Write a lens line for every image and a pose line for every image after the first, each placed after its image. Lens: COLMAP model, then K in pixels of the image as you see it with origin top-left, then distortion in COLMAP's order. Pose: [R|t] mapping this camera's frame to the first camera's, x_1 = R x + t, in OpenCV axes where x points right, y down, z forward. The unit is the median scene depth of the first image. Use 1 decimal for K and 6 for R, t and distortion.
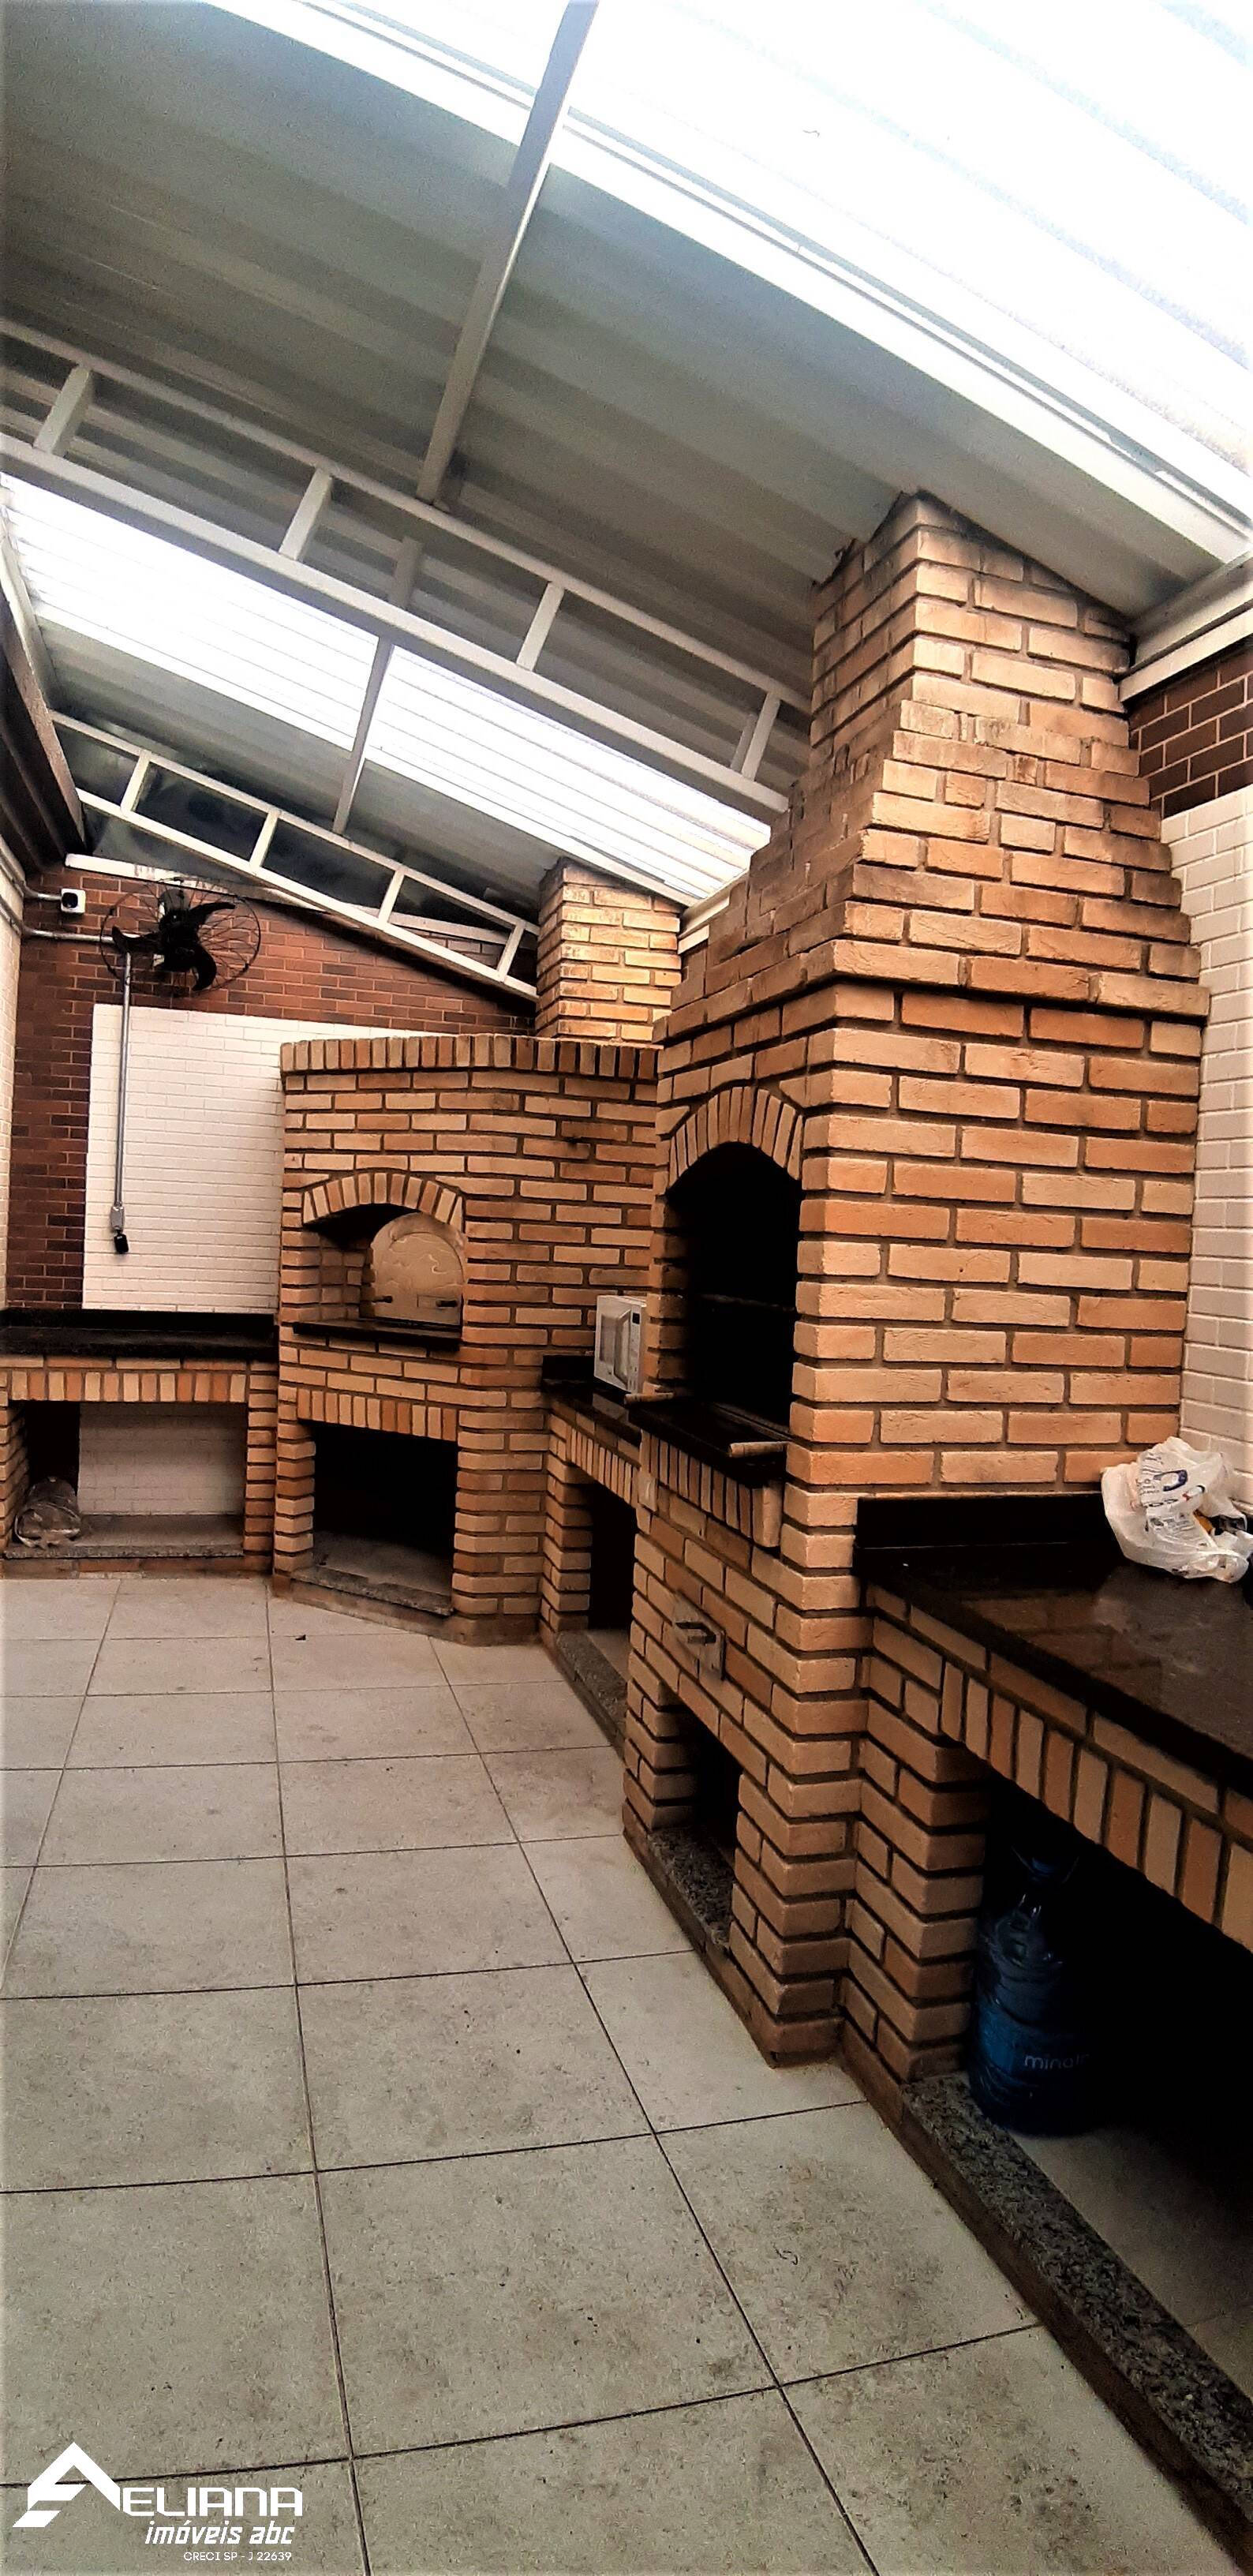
lens RADIAL K [[1387.9, 0, 676.3], [0, 1387.9, 1210.2], [0, 0, 1]] dist [-0.054324, -0.000844]
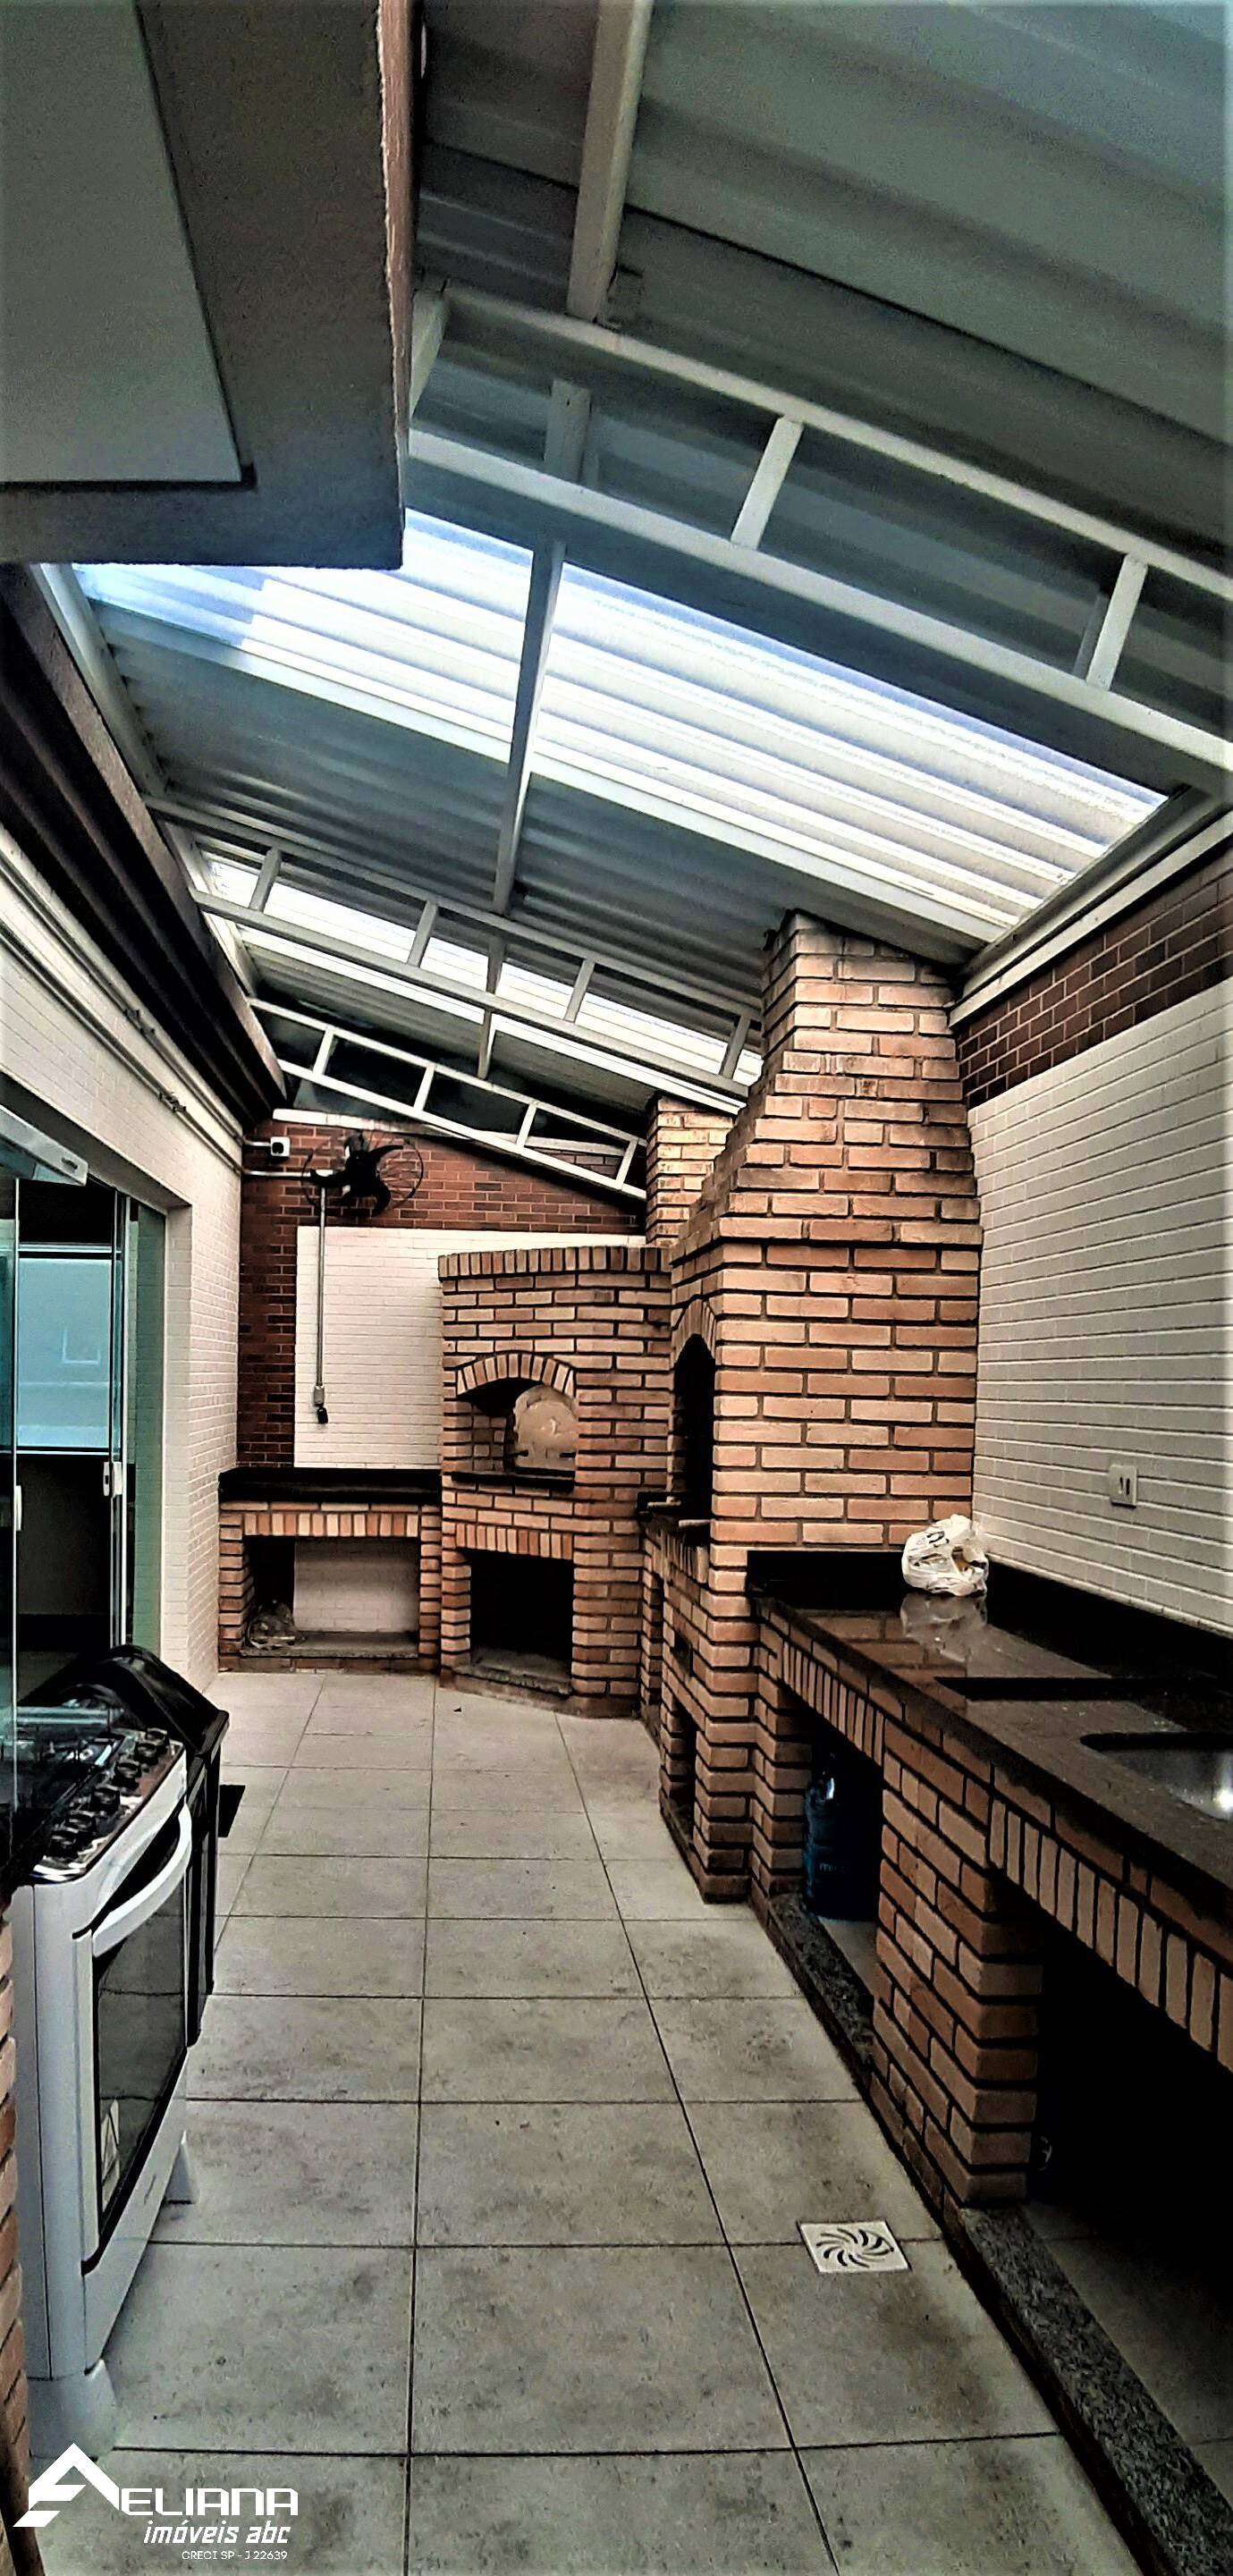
lens RADIAL K [[1658.8, 0, 616.5], [0, 1658.8, 1288.0], [0, 0, 1]] dist [-0.000040, -0.000051]
pose [[0.978405, -0.040604, -0.202670, 0.204756], [0.030233, 0.998083, -0.054007, -0.001945], [0.204474, 0.046714, 0.977757, -0.518155]]
